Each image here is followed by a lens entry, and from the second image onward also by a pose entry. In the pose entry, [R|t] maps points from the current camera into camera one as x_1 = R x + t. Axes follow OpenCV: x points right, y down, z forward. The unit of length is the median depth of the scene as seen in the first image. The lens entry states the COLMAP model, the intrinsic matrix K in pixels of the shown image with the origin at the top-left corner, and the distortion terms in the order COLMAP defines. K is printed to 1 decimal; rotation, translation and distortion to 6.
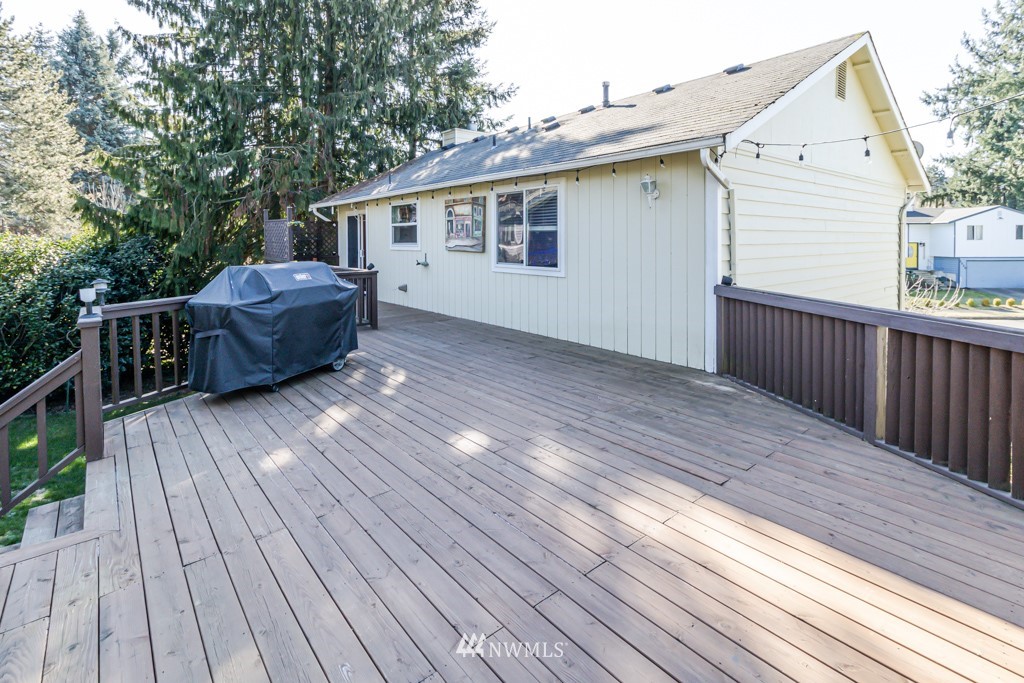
lens RADIAL K [[496.6, 0, 520.6], [0, 496.6, 248.5], [0, 0, 1]] dist [0.021205, -0.005293]
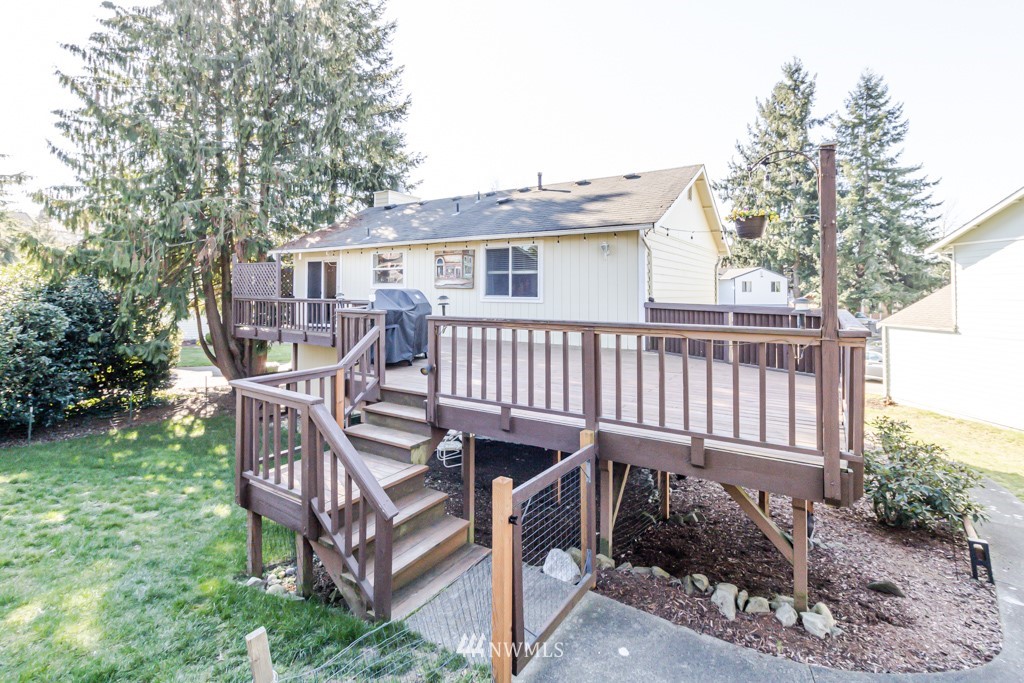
lens RADIAL K [[496.6, 0, 503.6], [0, 496.6, 278.6], [0, 0, 1]] dist [0.021205, -0.005293]
pose [[0.959408, 0.016435, 0.281543, -0.287924], [-0.002975, 0.998835, -0.048169, 0.034293], [-0.282006, 0.045376, 0.958339, -0.284670]]
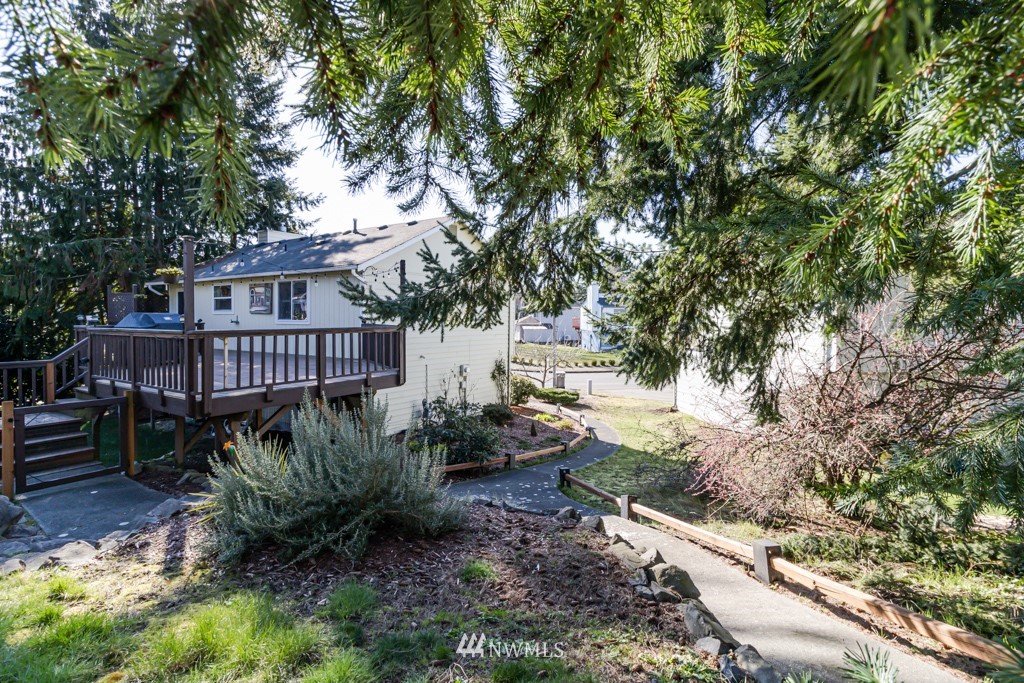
lens RADIAL K [[496.6, 0, 510.5], [0, 496.6, 323.1], [0, 0, 1]] dist [0.021205, -0.005293]
pose [[0.961288, 0.006731, 0.275464, 0.195182], [-0.003055, 0.999901, -0.013769, 0.047285], [-0.275529, 0.012395, 0.961213, -0.732613]]
